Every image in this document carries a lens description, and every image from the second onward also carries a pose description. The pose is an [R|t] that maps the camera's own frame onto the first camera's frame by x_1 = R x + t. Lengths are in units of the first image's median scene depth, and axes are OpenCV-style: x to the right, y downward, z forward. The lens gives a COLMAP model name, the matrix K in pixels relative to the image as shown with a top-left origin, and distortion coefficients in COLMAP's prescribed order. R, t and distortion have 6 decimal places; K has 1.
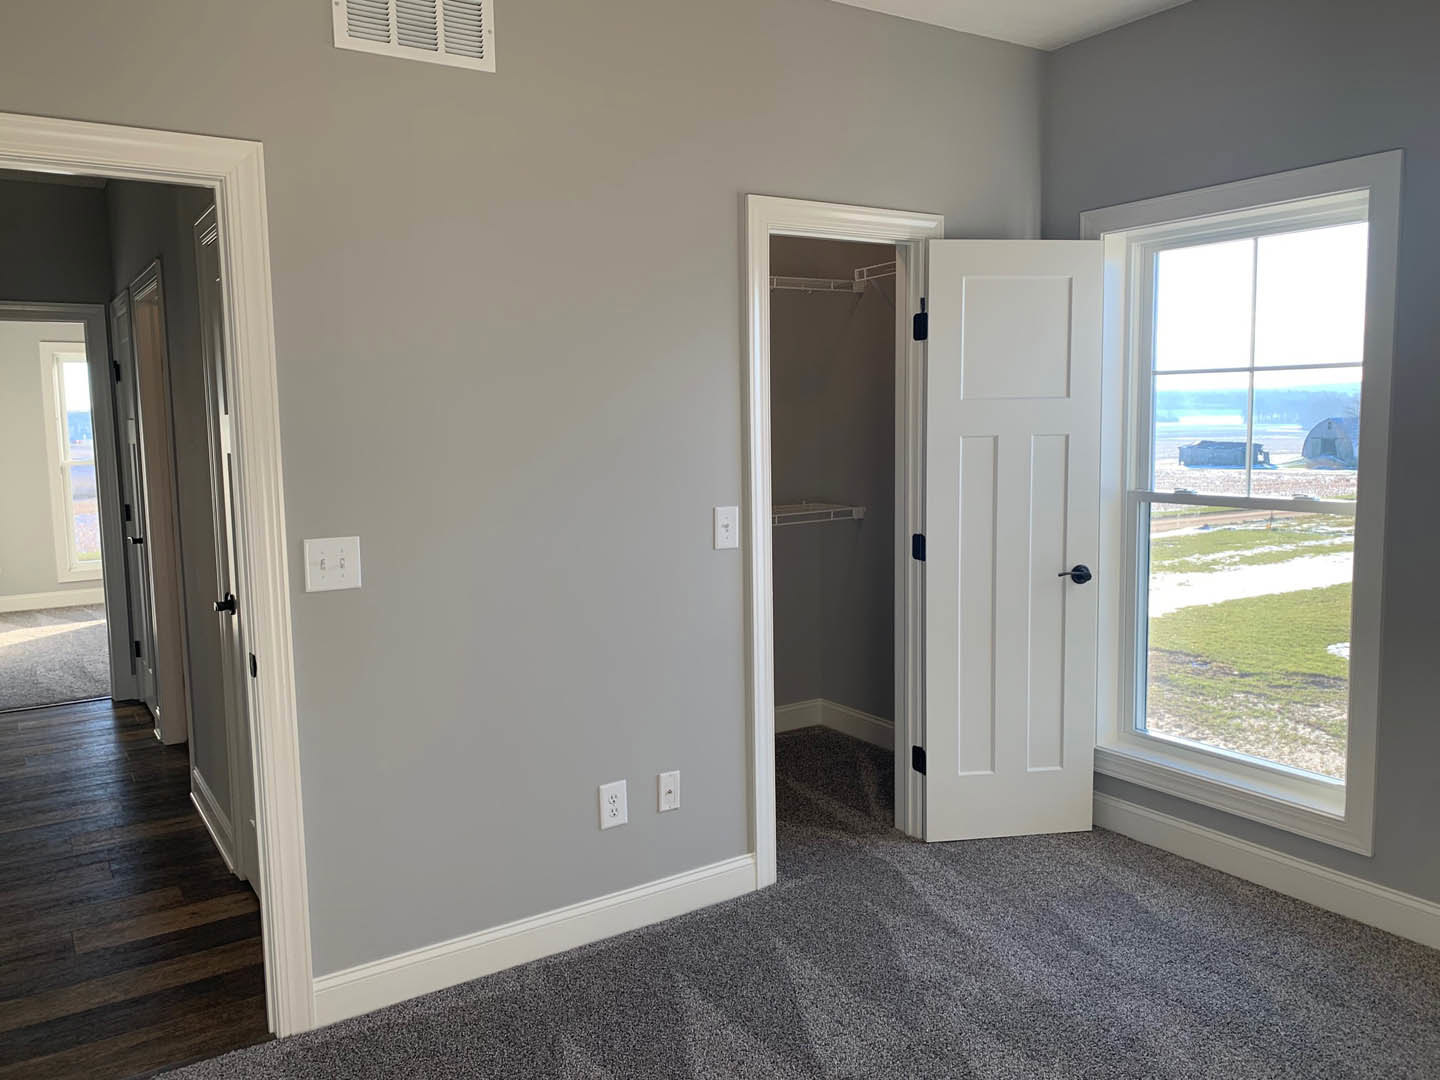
lens RADIAL K [[1107.1, 0, 720.0], [0, 1107.1, 540.0], [0, 0, 1]] dist [-0.000383, -0.004487]
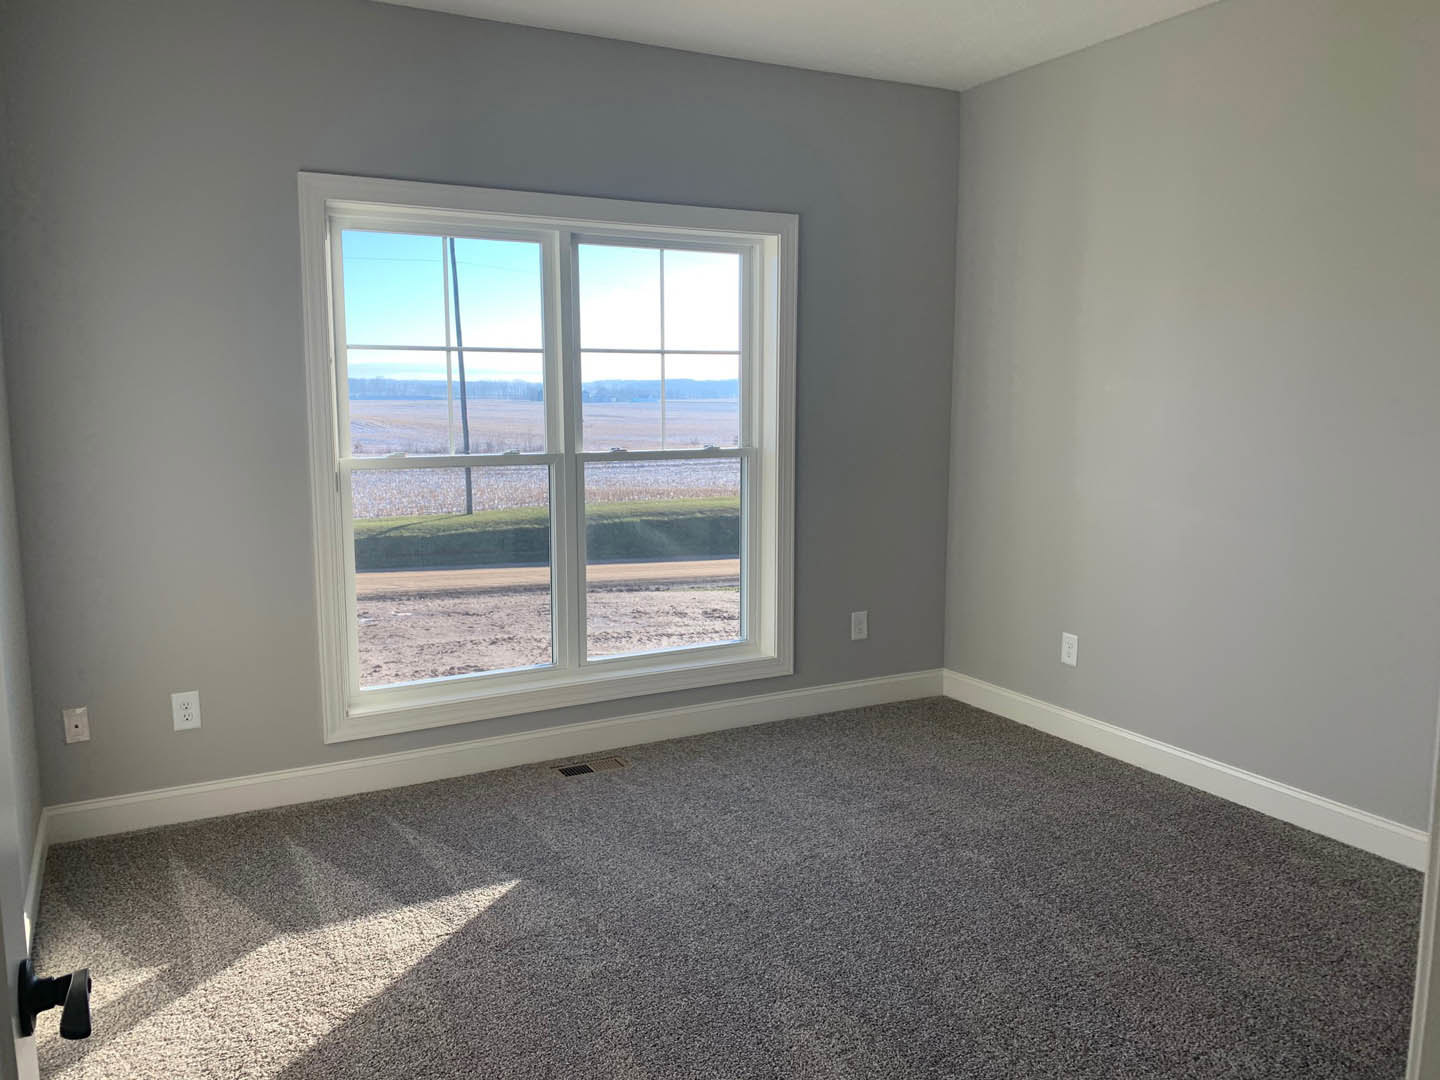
lens RADIAL K [[1107.1, 0, 720.0], [0, 1107.1, 540.0], [0, 0, 1]] dist [-0.000383, -0.004487]
pose [[0.080563, -0.142817, 0.986465, -0.826697], [0.103100, 0.985567, 0.134267, -0.104678], [-0.991403, 0.090888, 0.094125, 0.834497]]
